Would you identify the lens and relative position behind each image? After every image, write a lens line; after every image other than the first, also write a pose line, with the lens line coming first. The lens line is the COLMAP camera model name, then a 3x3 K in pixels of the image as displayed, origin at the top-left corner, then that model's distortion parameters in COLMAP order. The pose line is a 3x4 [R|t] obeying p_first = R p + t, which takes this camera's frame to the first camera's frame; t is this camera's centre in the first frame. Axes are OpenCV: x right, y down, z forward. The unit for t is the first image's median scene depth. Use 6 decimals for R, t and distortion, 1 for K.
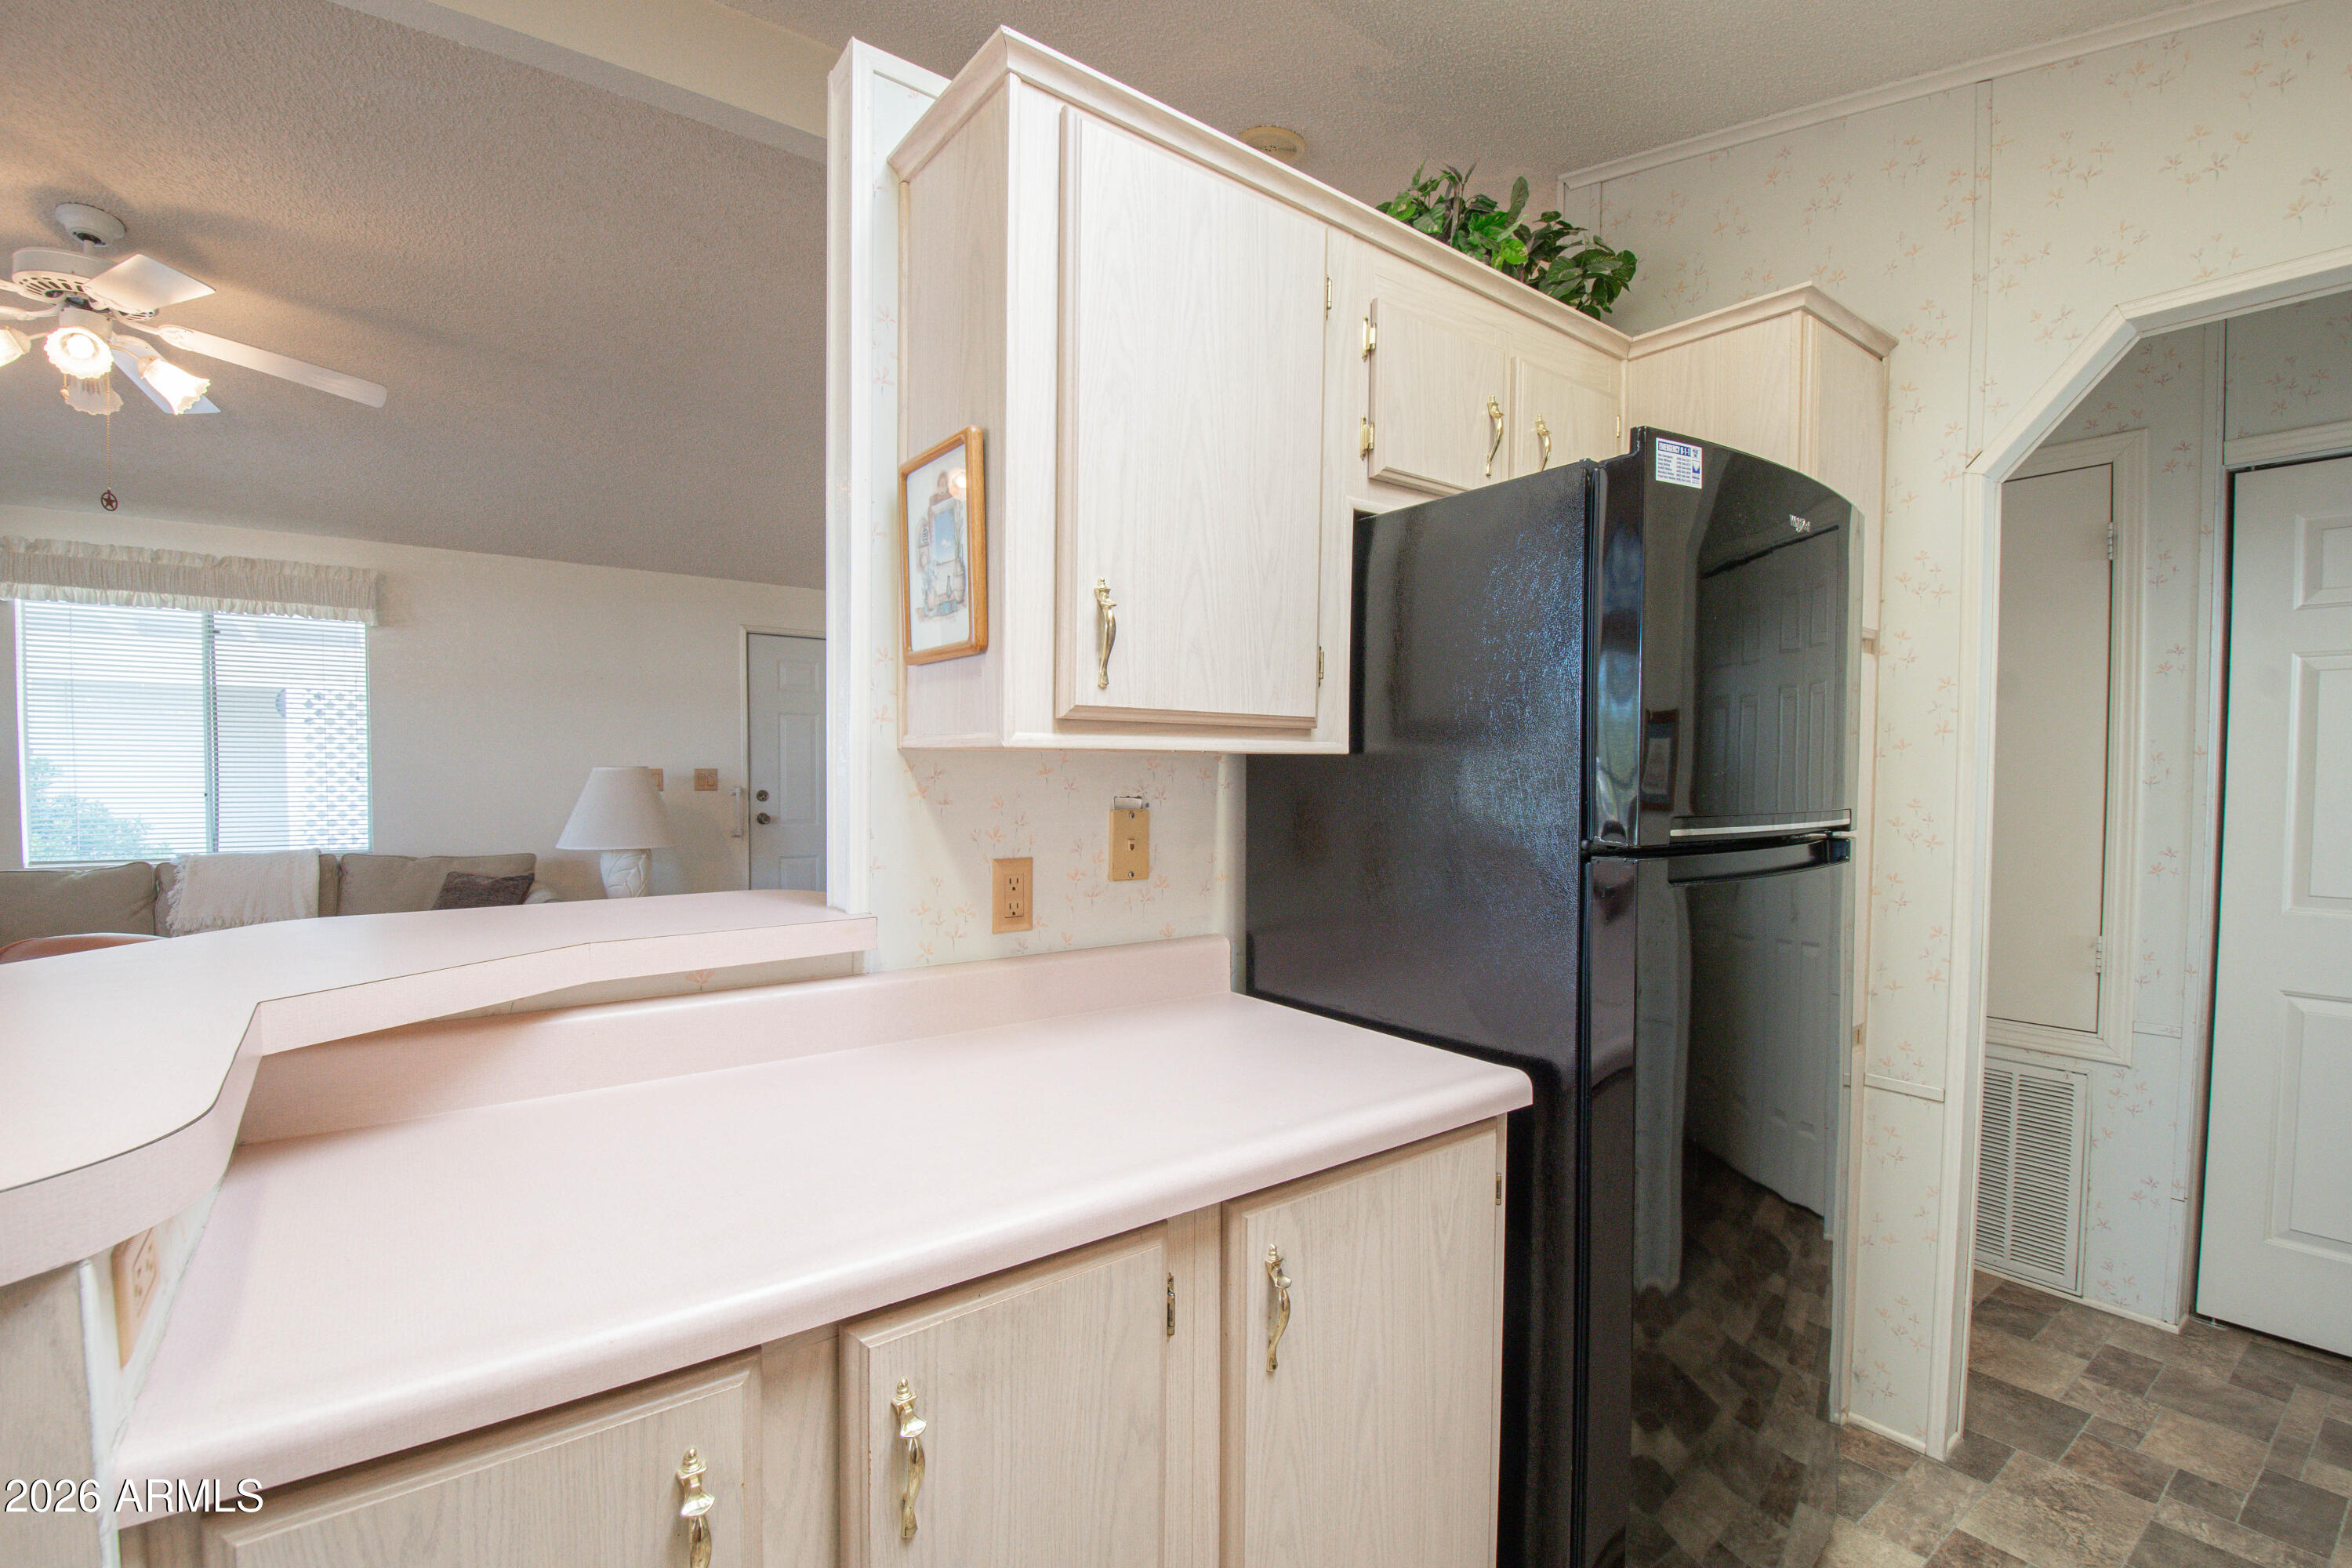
lens RADIAL K [[1049.4, 0, 1131.7], [0, 1049.4, 806.5], [0, 0, 1]] dist [-0.004026, -0.008469]
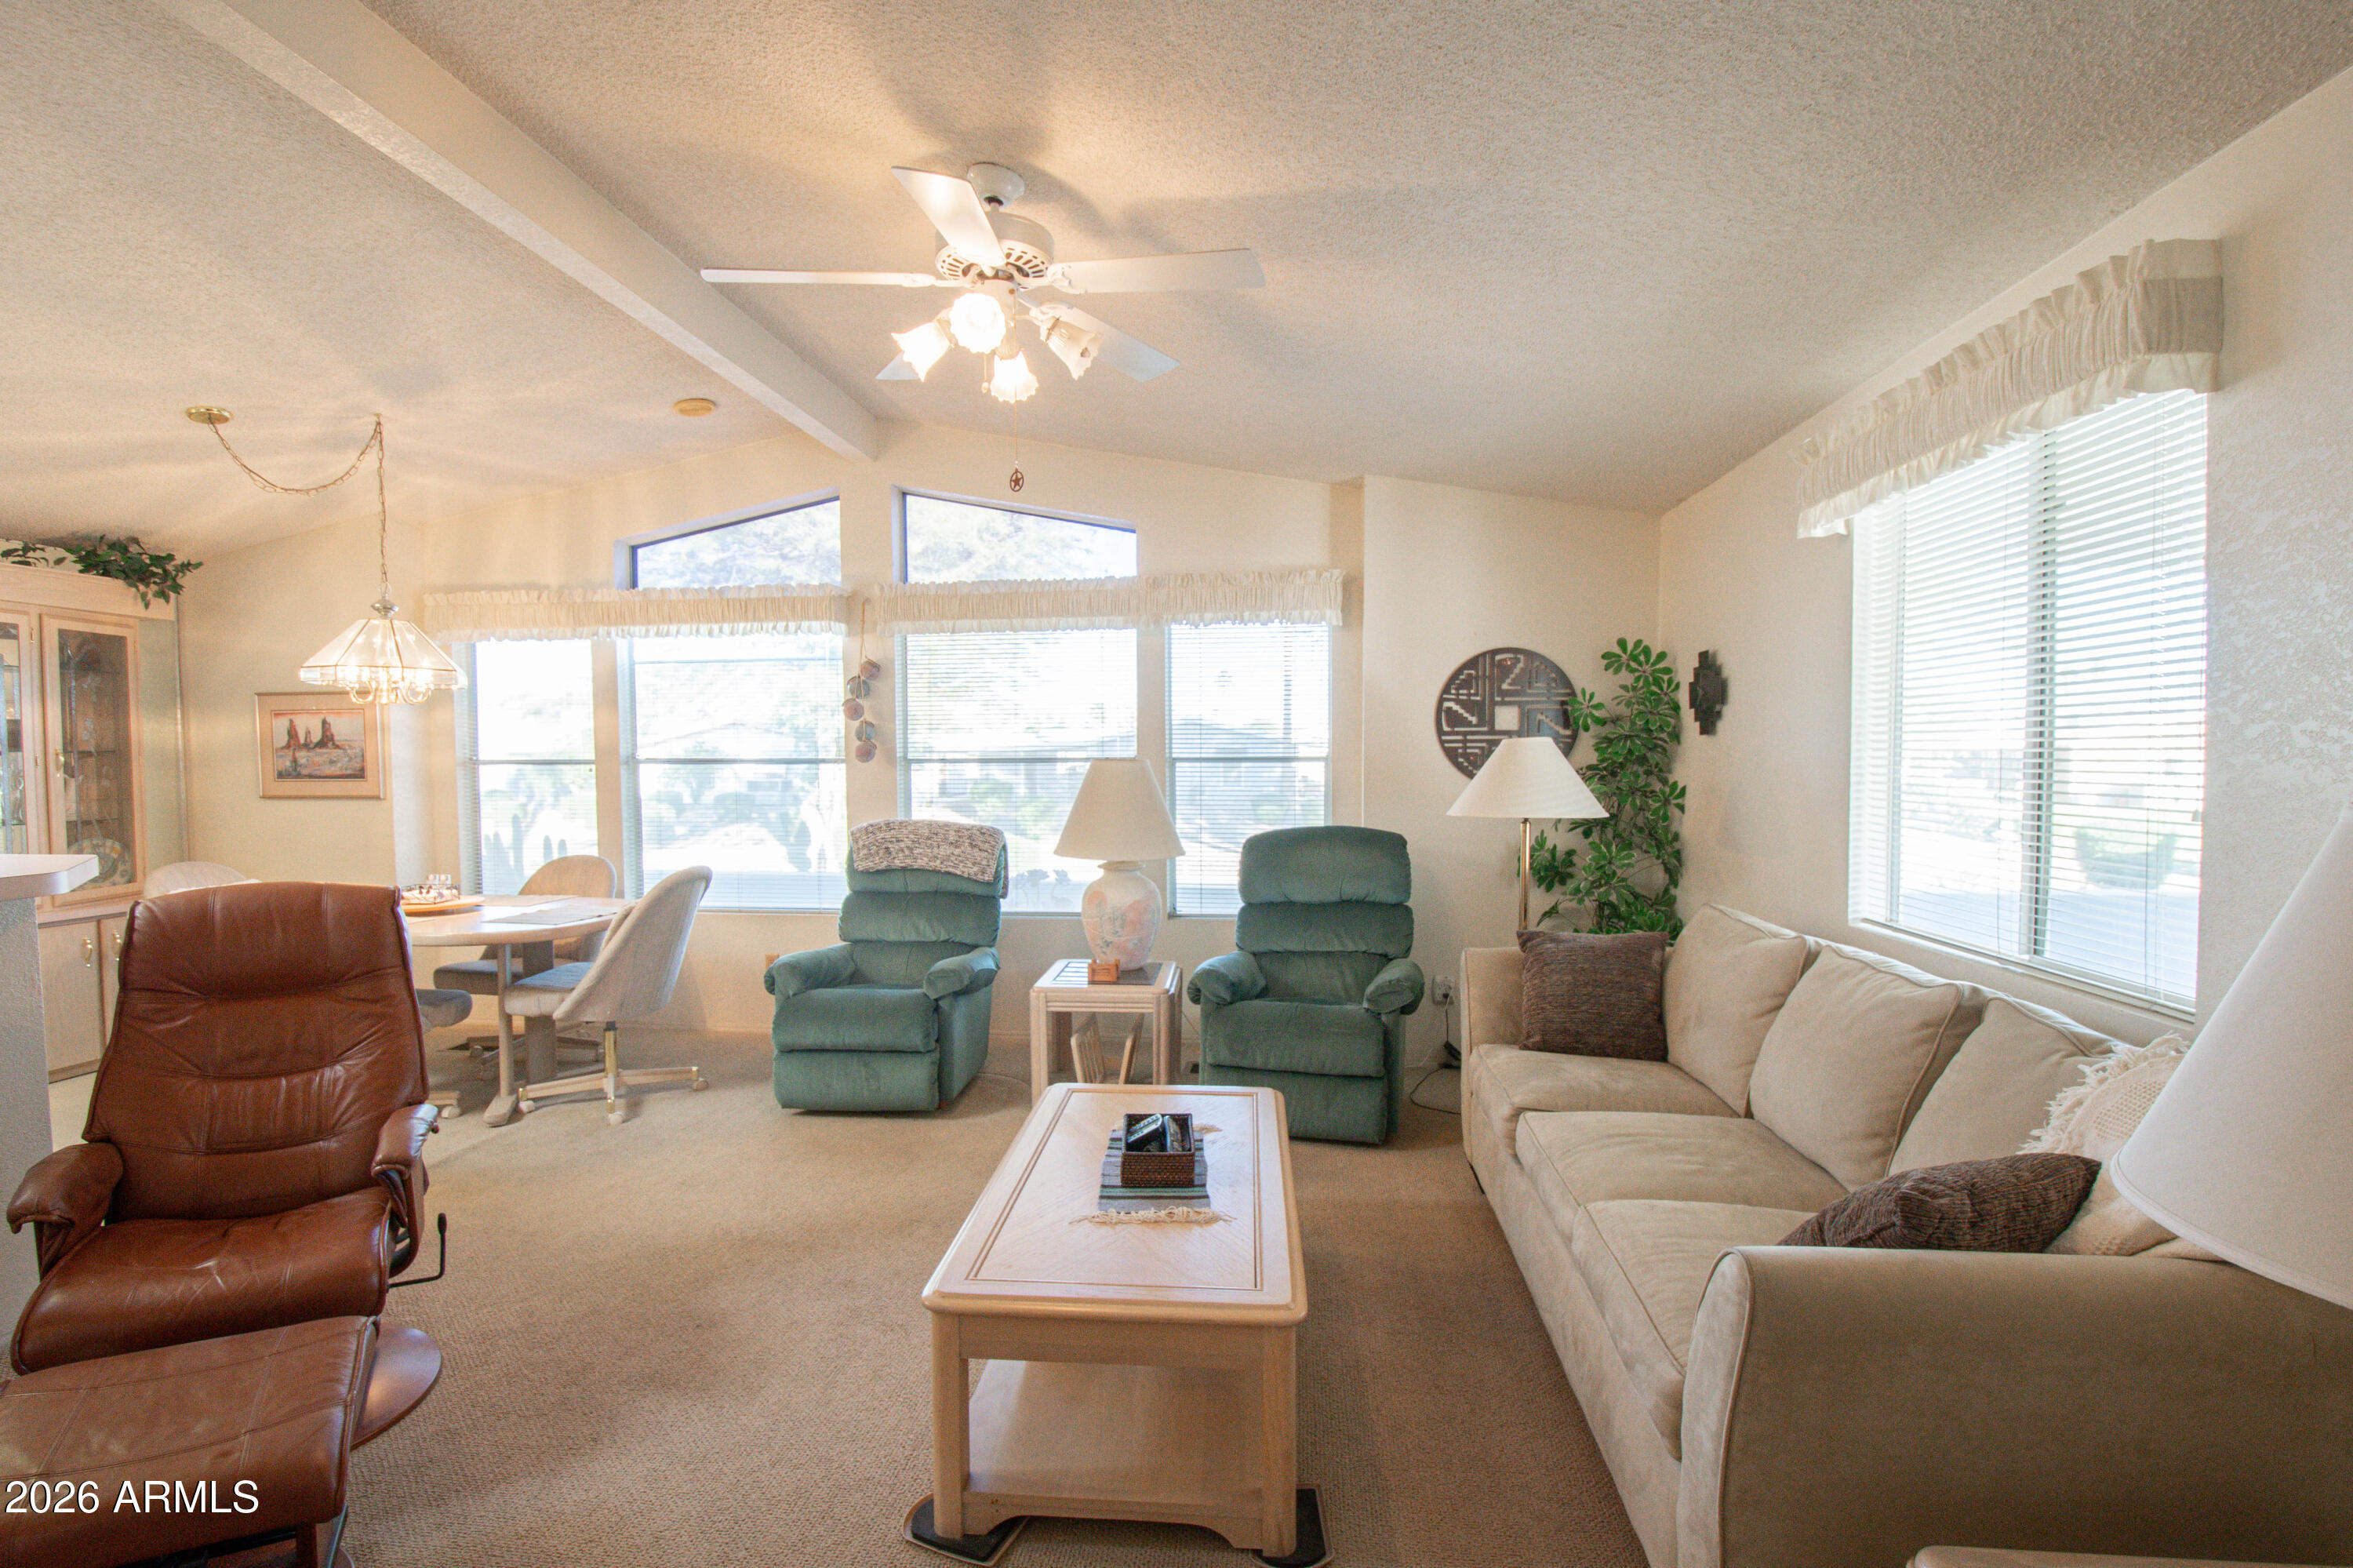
lens RADIAL K [[1049.9, 0, 1144.3], [0, 1049.9, 802.3], [0, 0, 1]] dist [-0.004026, -0.008469]
pose [[-0.681988, 0.026785, -0.730873, -0.729830], [-0.029560, 0.997503, 0.064139, -0.147065], [0.730766, 0.065346, -0.679494, 3.240528]]
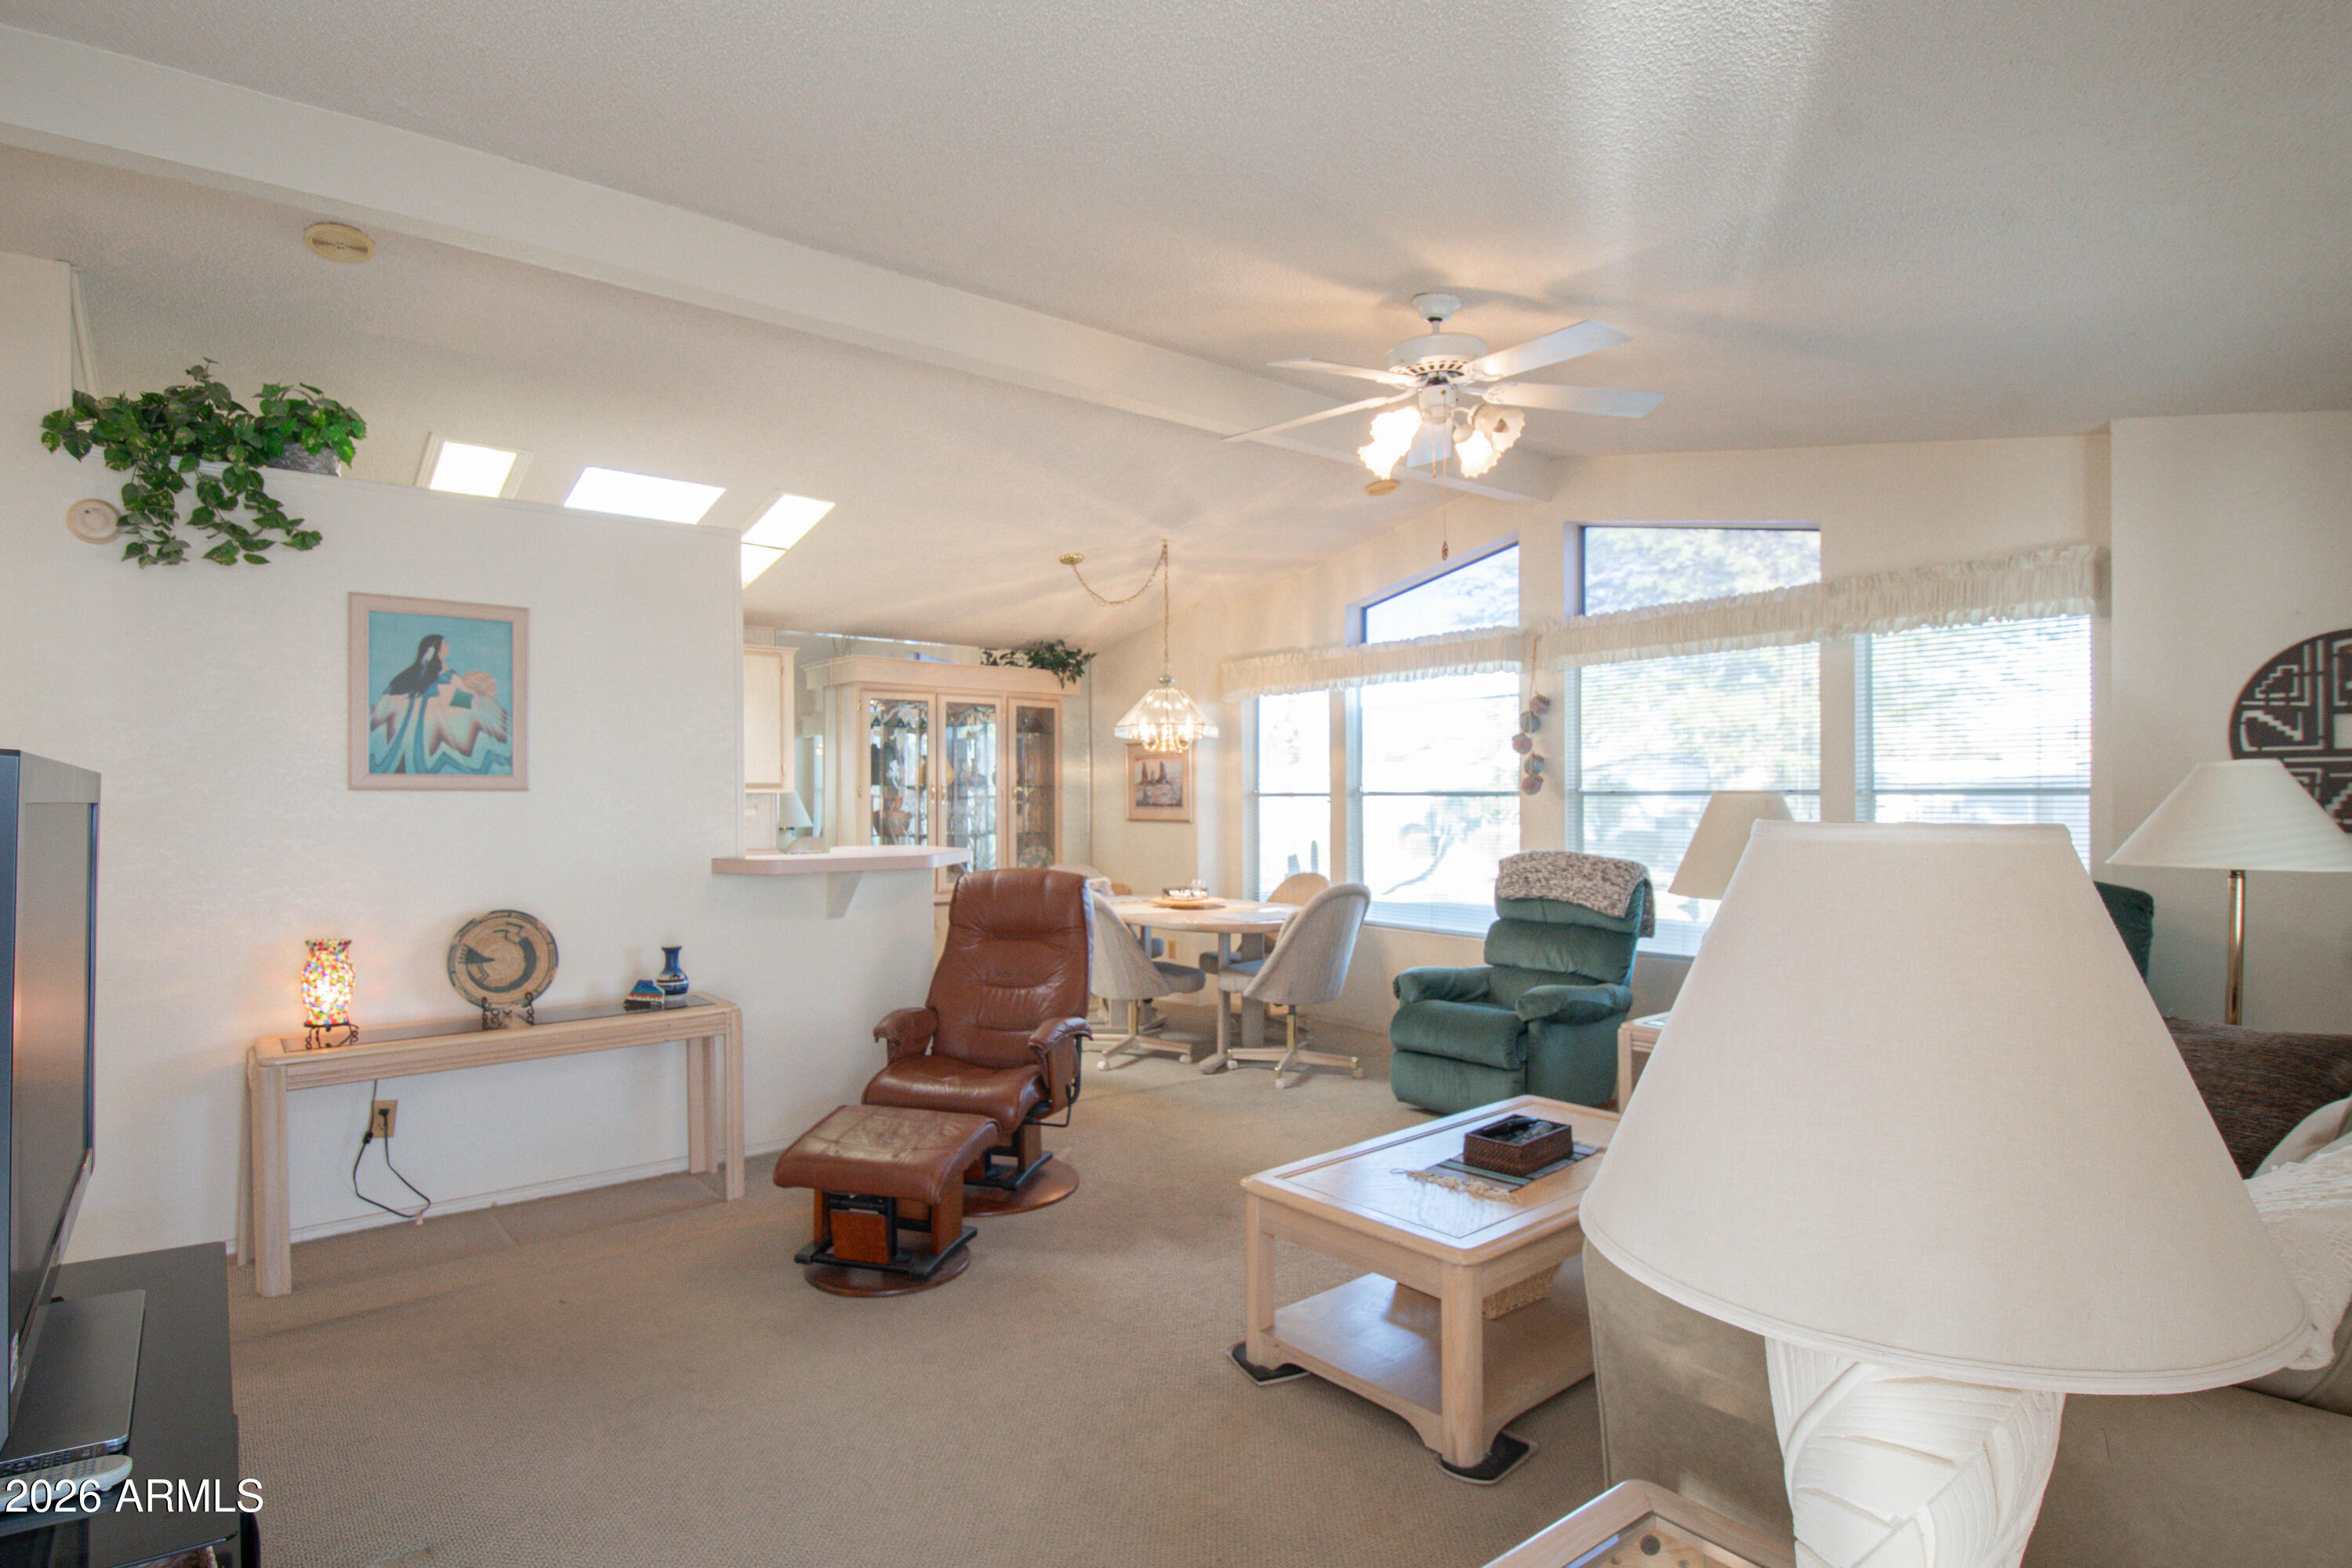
lens RADIAL K [[1173.0, 0, 1178.4], [0, 1173.0, 799.1], [0, 0, 1]] dist [0.001983, -0.000337]
pose [[-0.998503, -0.003257, -0.054595, -1.231126], [-0.005548, 0.999107, 0.041874, -0.175581], [0.054410, 0.042114, -0.997630, 4.122907]]
